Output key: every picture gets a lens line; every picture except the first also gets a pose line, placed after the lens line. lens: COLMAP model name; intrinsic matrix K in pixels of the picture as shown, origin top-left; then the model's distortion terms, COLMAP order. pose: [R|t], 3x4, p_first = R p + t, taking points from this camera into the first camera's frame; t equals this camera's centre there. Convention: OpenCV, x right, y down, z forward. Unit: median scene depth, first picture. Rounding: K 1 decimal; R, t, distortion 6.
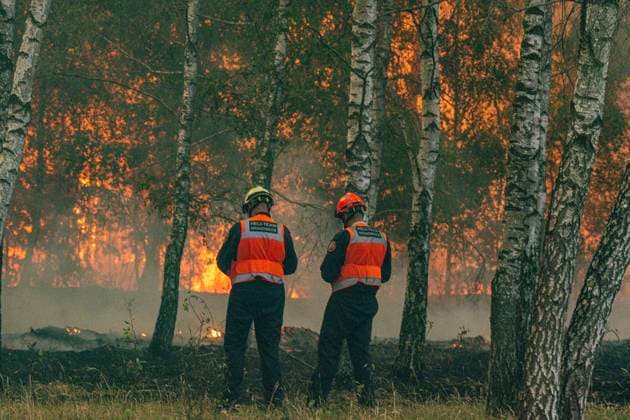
lens RADIAL K [[3517.0, 0, 315.0], [0, 3517.0, 210.0], [0, 0, 1]] dist [0.393362, -3.613411]
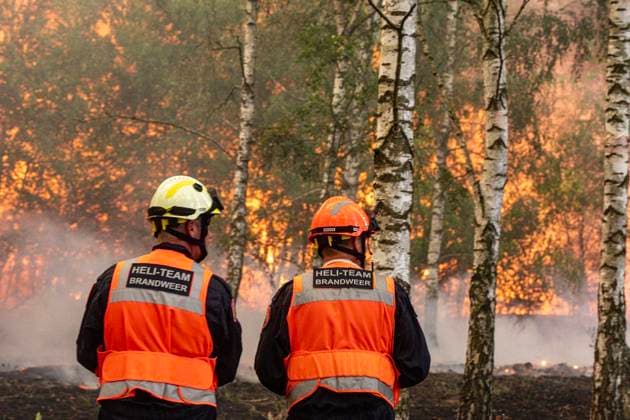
lens RADIAL K [[1610.2, 0, 314.8], [0, 1610.2, 189.0], [0, 0, 1]] dist [0.022387, 0.188305]
pose [[0.997883, -0.005084, -0.064841, 0.017041], [0.002232, 0.999030, -0.043988, 0.002916], [0.065002, 0.043750, 0.996926, 0.705681]]
